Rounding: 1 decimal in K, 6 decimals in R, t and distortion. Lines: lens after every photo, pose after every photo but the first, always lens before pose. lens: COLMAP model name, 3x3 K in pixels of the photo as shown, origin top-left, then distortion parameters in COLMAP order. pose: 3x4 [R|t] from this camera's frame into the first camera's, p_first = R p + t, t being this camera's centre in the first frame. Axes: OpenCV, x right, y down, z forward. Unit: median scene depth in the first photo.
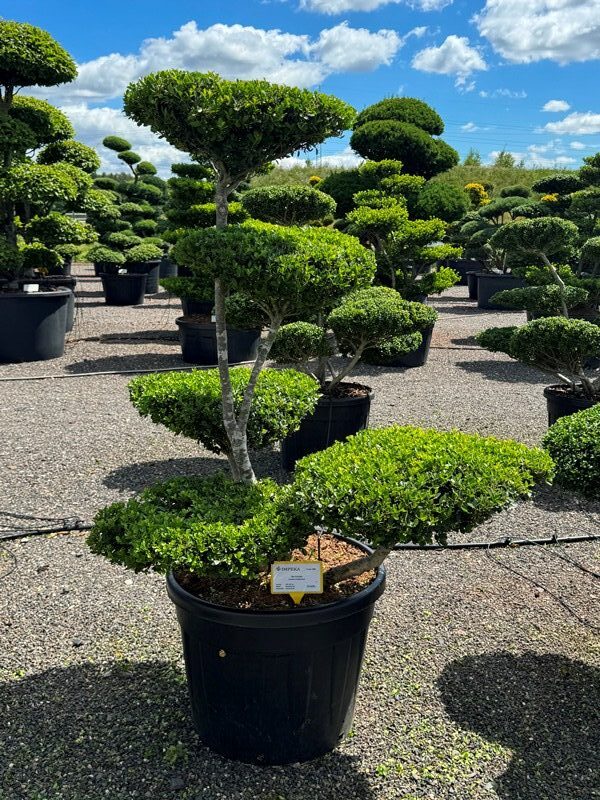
lens RADIAL K [[797.0, 0, 299.7], [0, 797.0, 400.5], [0, 0, 1]] dist [-0.003439, 0.000000]
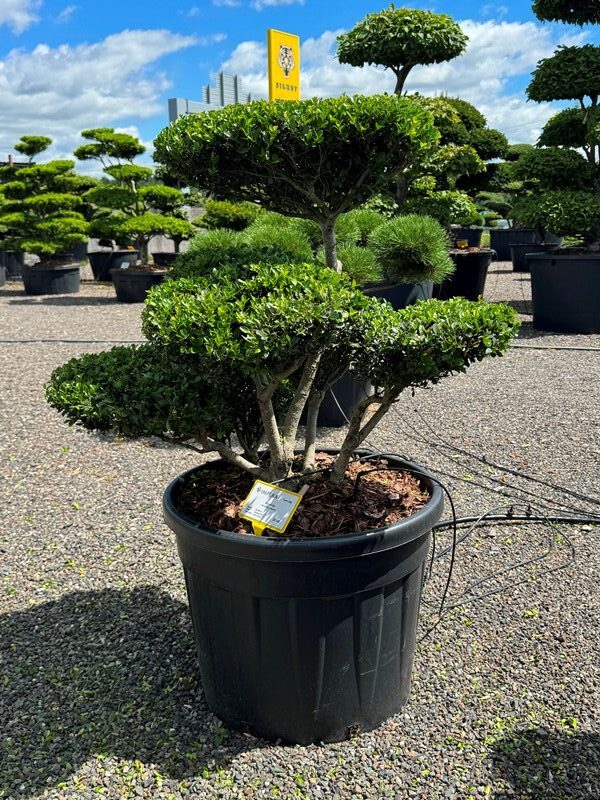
lens RADIAL K [[797.0, 0, 299.9], [0, 797.0, 400.4], [0, 0, 1]] dist [-0.003439, 0.000000]
pose [[0.780471, 0.131065, -0.611299, -0.113251], [-0.128561, 0.990528, 0.048235, 0.054903], [0.611831, 0.040943, 0.789928, 0.237563]]
